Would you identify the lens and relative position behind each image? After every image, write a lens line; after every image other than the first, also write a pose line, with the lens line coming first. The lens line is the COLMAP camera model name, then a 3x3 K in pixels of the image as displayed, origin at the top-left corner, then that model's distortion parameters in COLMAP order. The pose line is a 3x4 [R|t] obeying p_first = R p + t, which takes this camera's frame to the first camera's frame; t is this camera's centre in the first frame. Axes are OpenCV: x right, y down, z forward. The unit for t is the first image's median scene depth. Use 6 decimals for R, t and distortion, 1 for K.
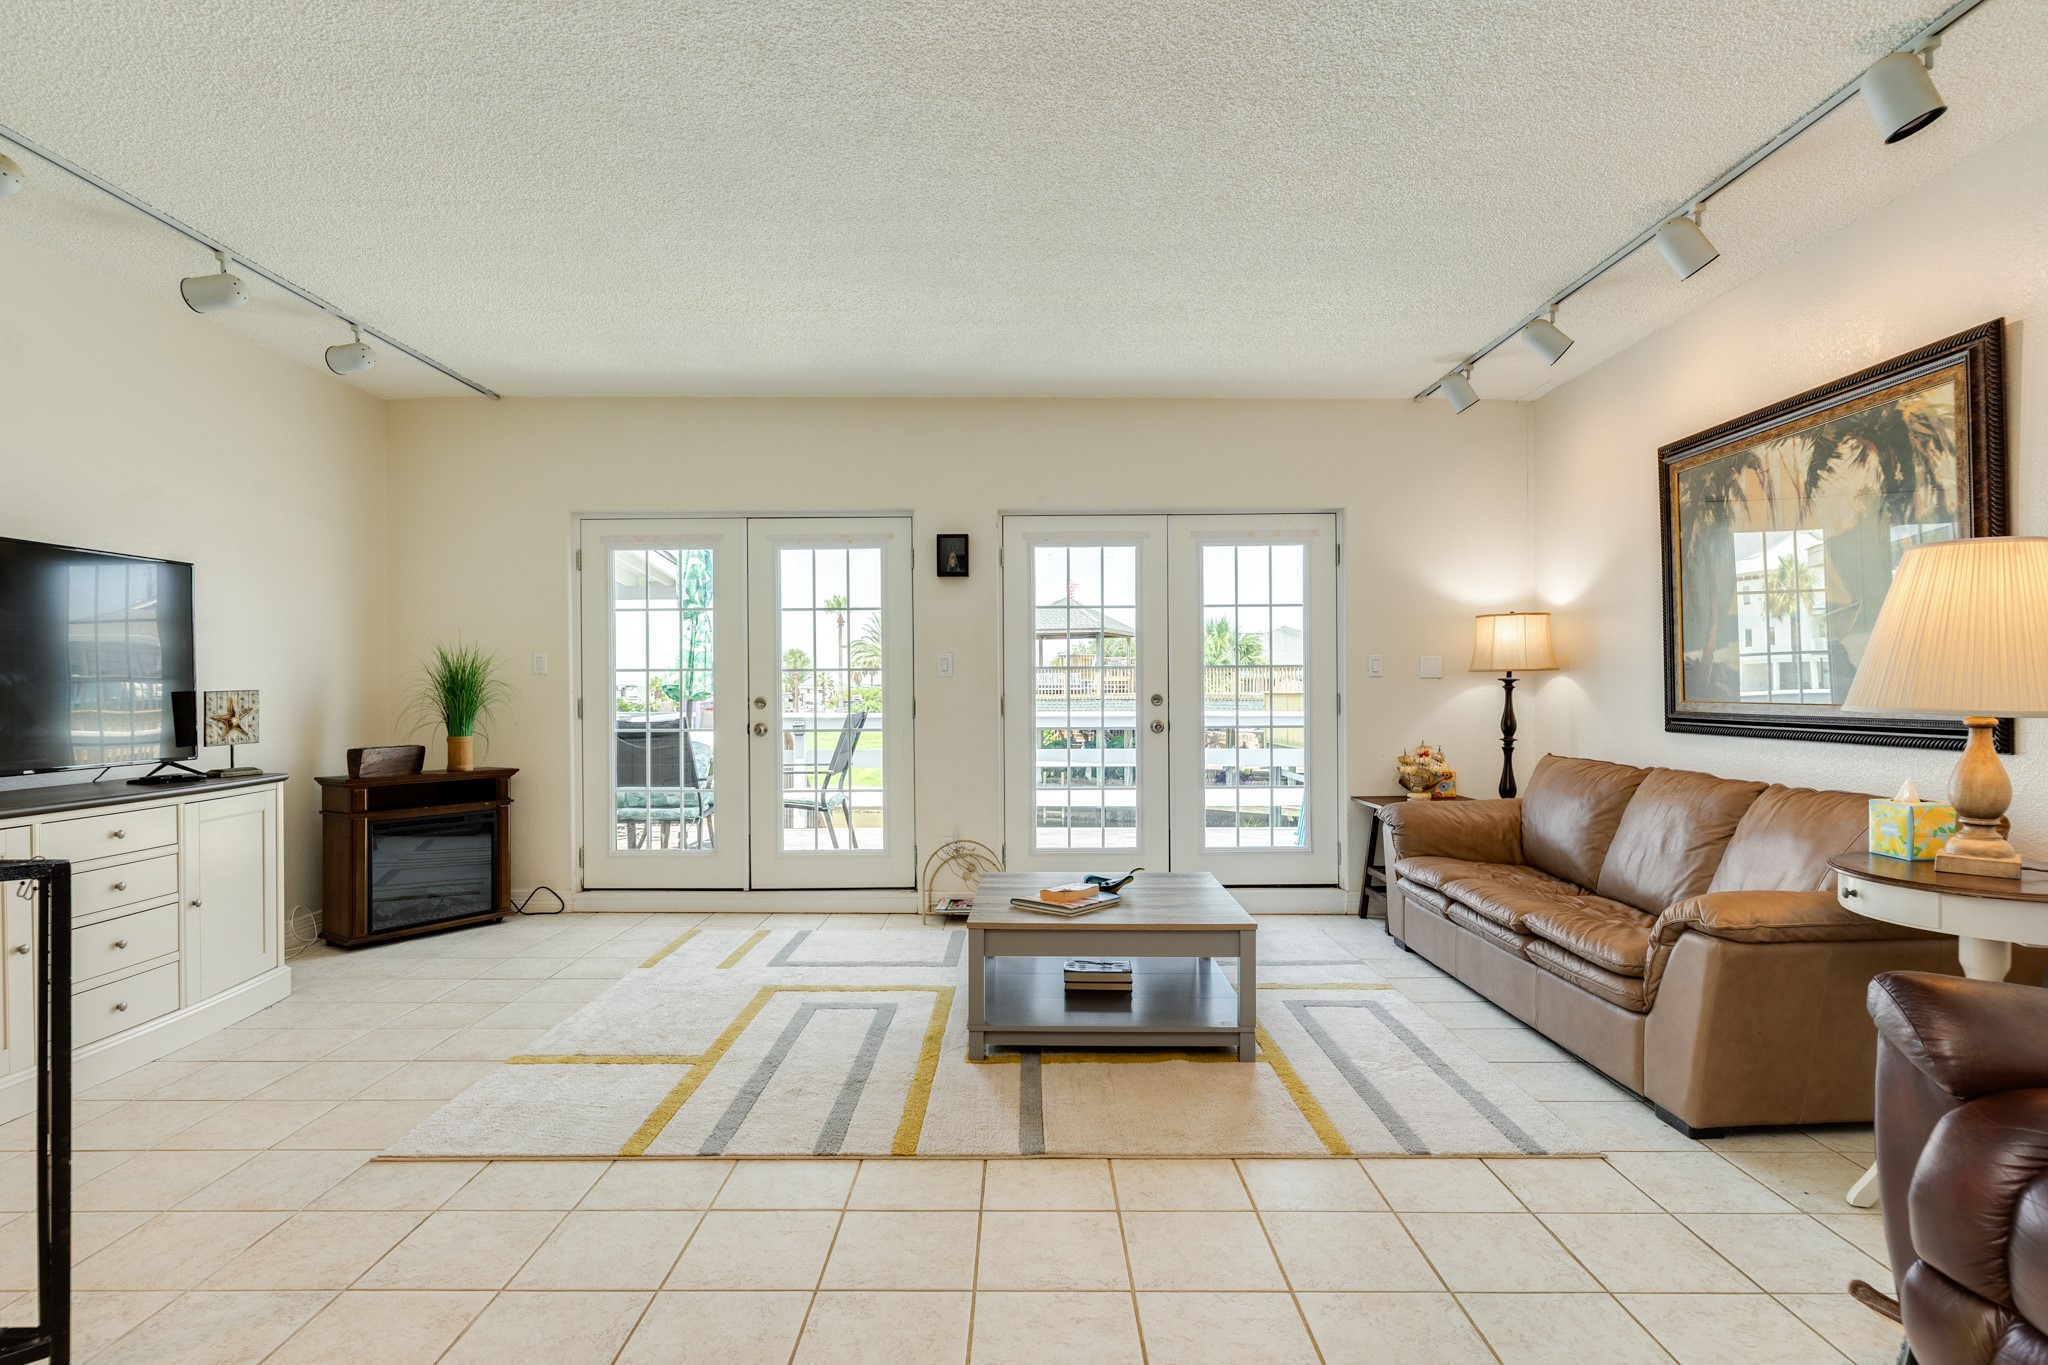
lens RADIAL K [[1018.6, 0, 1019.4], [0, 1018.6, 687.4], [0, 0, 1]] dist [-0.002107, 0.000595]
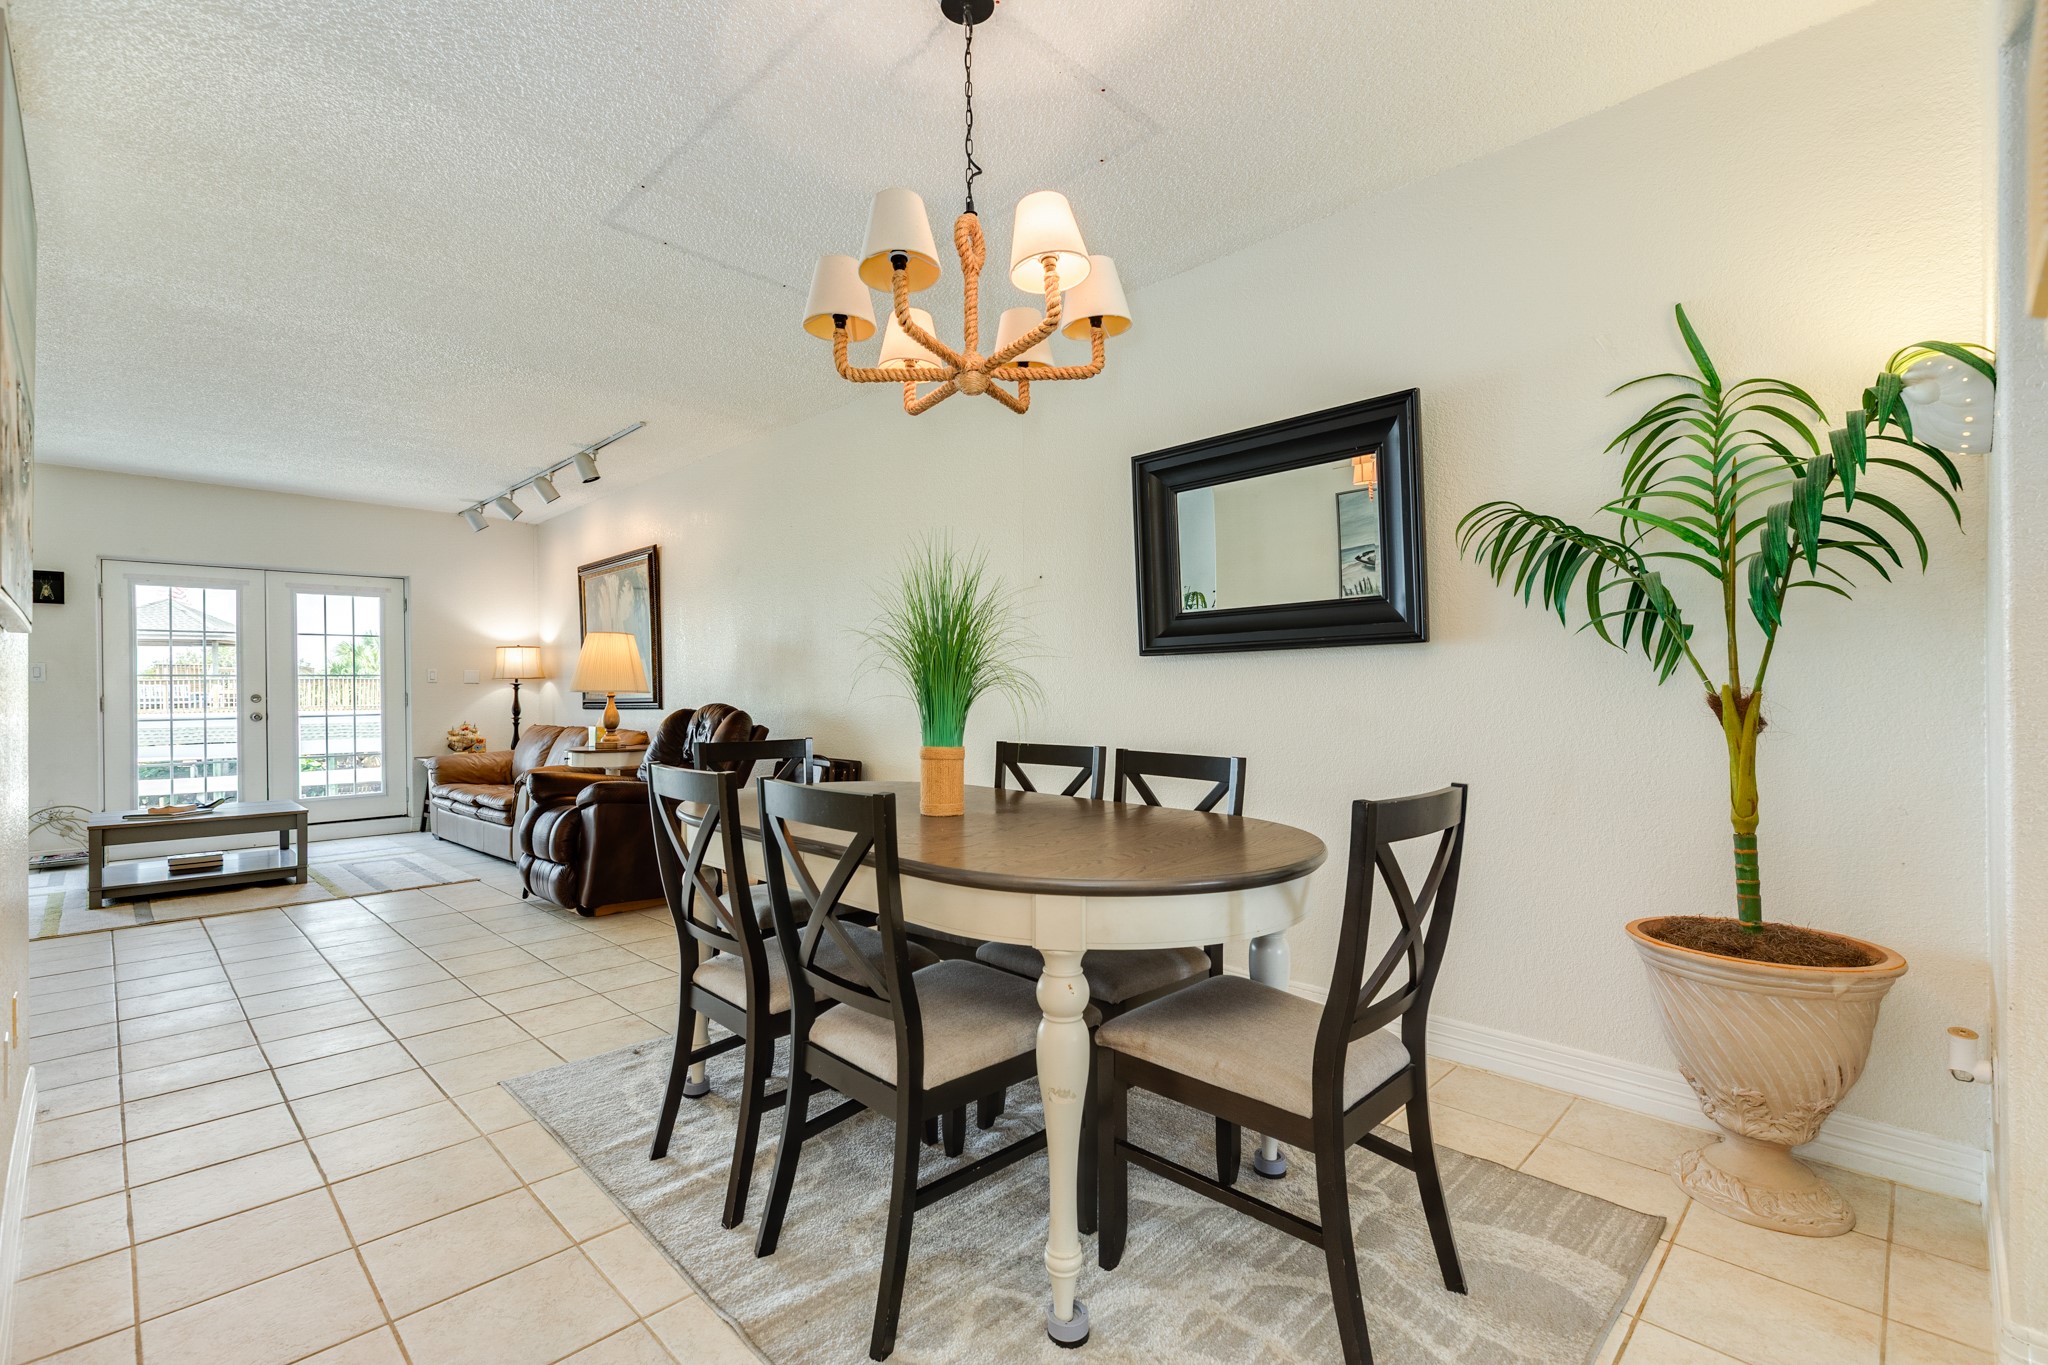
lens RADIAL K [[913.6, 0, 1033.2], [0, 913.6, 685.2], [0, 0, 1]] dist [0.000991, -0.000742]
pose [[0.693175, 0.000776, 0.720769, -0.045571], [0.010000, 0.999893, -0.010694, 0.025547], [-0.720700, 0.014621, 0.693093, -0.922385]]
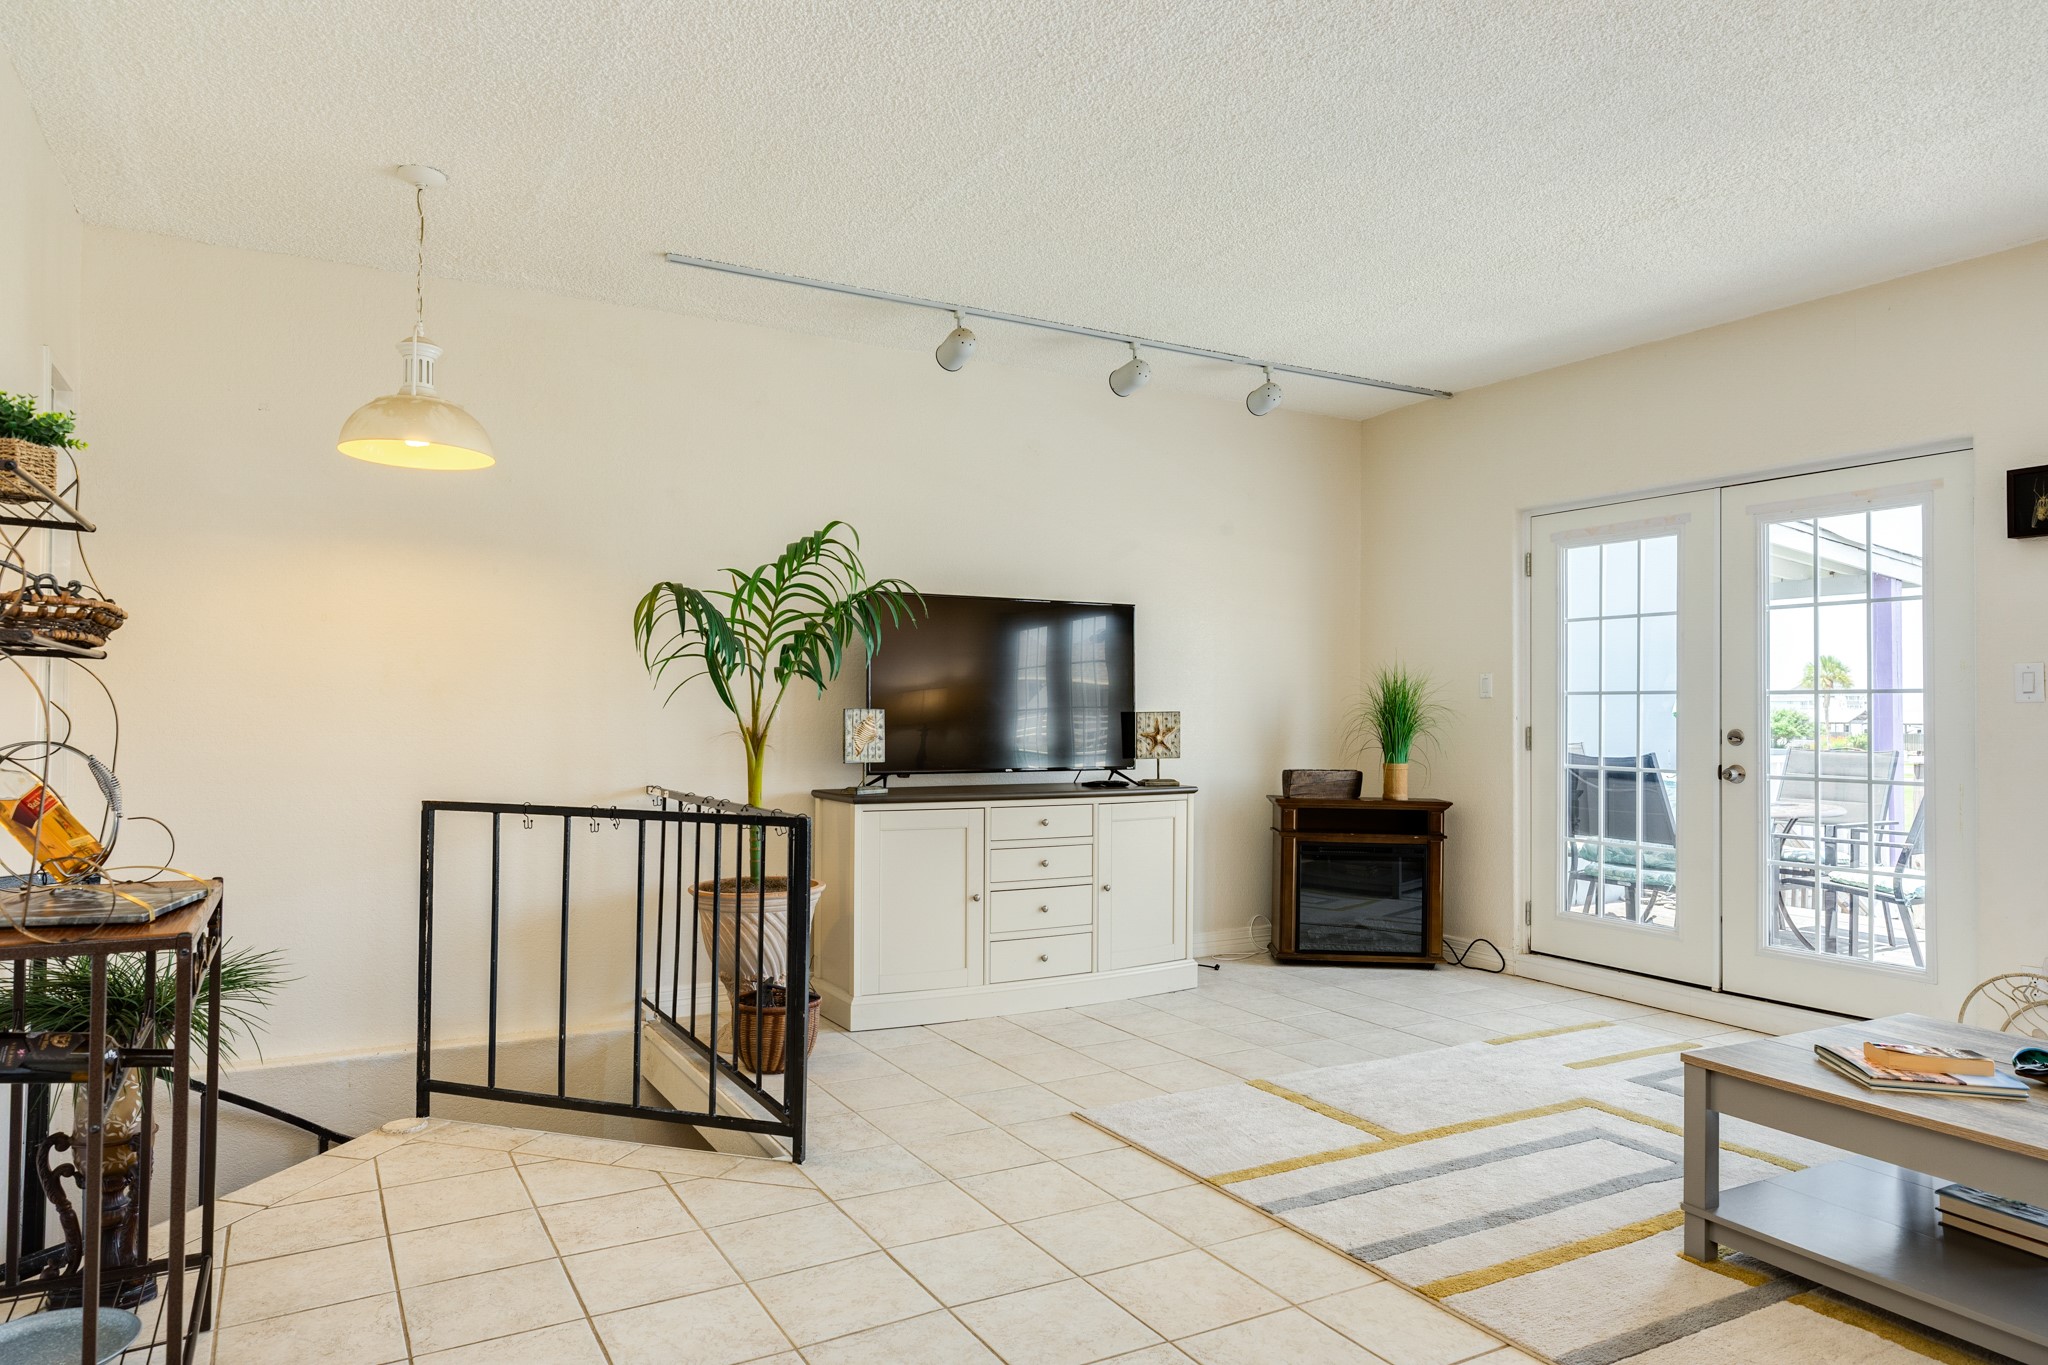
lens RADIAL K [[1269.8, 0, 1015.1], [0, 1269.8, 687.2], [0, 0, 1]] dist [-0.002956, 0.000320]
pose [[0.496971, -0.006912, -0.867740, 0.379806], [-0.011673, 0.999825, -0.014650, -0.001742], [0.867689, 0.017410, 0.496803, 0.134036]]
